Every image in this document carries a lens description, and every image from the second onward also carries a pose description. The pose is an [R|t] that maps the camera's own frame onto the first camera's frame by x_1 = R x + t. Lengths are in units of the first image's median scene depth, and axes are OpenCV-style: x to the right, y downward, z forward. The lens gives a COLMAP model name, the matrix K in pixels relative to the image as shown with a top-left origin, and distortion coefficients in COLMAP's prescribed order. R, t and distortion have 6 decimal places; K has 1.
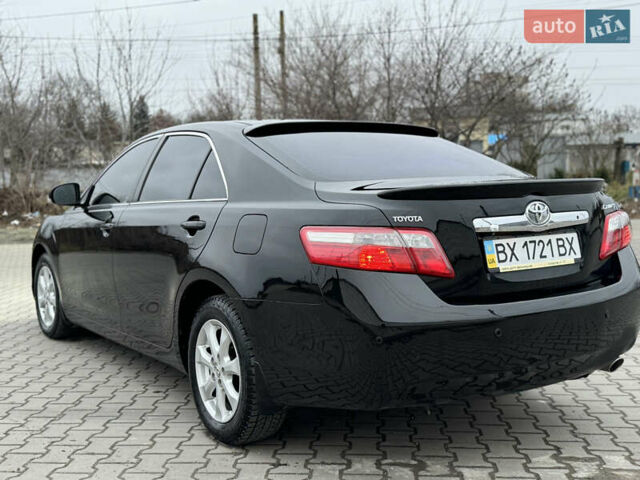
lens RADIAL K [[728.7, 0, 320.0], [0, 728.7, 240.0], [0, 0, 1]] dist [0.250265, -0.617418]
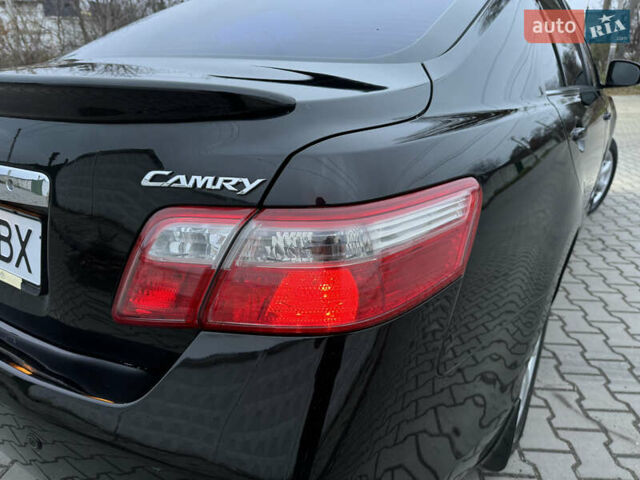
lens RADIAL K [[444.4, 0, 320.0], [0, 444.4, 240.0], [0, 0, 1]] dist [0.054039, -0.086762]
pose [[0.398162, 0.362567, -0.842622, 0.562145], [-0.087664, 0.929410, 0.358486, -0.090515], [0.913117, -0.068868, 0.401839, 0.976650]]
